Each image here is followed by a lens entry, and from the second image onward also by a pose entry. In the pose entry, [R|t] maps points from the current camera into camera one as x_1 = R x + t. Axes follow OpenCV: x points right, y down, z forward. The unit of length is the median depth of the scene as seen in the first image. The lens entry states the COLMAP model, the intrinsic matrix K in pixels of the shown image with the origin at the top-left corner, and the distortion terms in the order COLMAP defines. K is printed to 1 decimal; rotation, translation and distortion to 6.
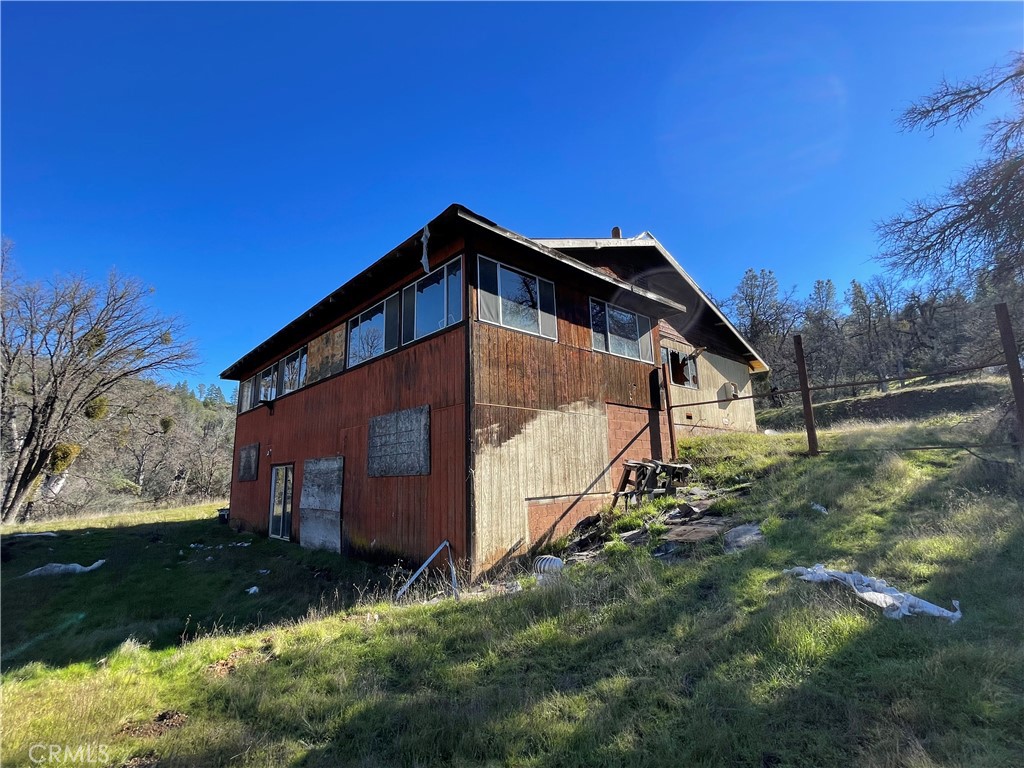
lens RADIAL K [[473.7, 0, 512.1], [0, 473.7, 384.4], [0, 0, 1]] dist [-0.001579, -0.000172]
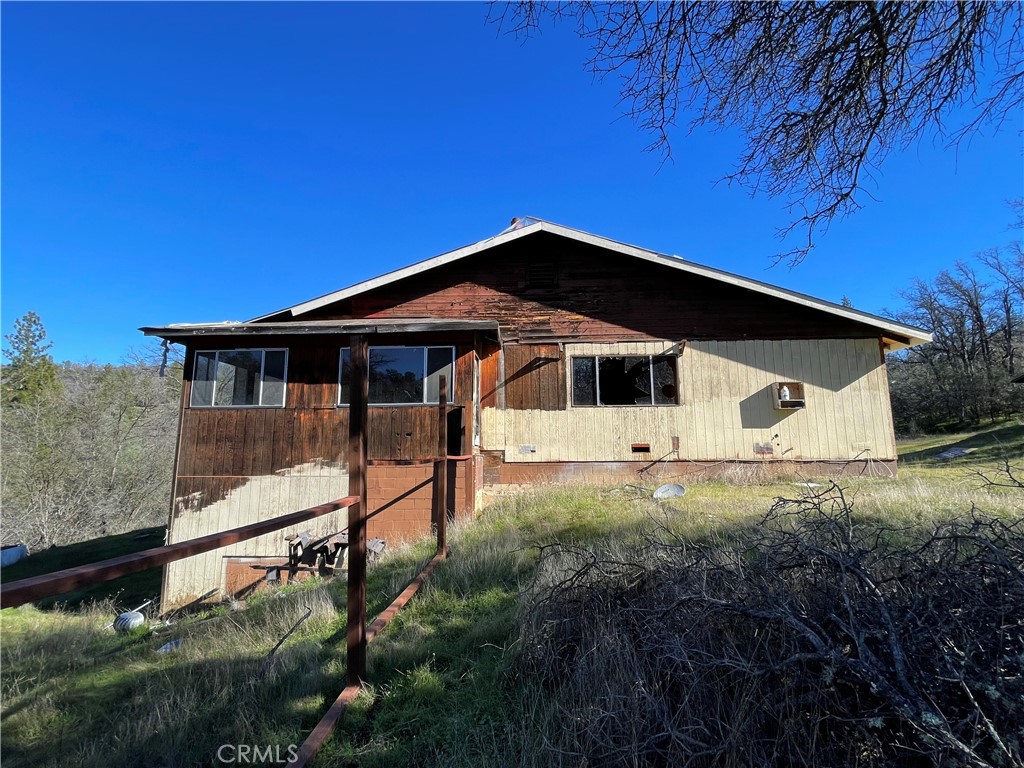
lens RADIAL K [[473.7, 0, 511.5], [0, 473.7, 382.4], [0, 0, 1]] dist [-0.001579, -0.000172]
pose [[0.704288, -0.070923, -0.706363, 1.410818], [0.119199, 0.992685, 0.019178, -0.124082], [0.699836, -0.097705, 0.707590, 0.726105]]
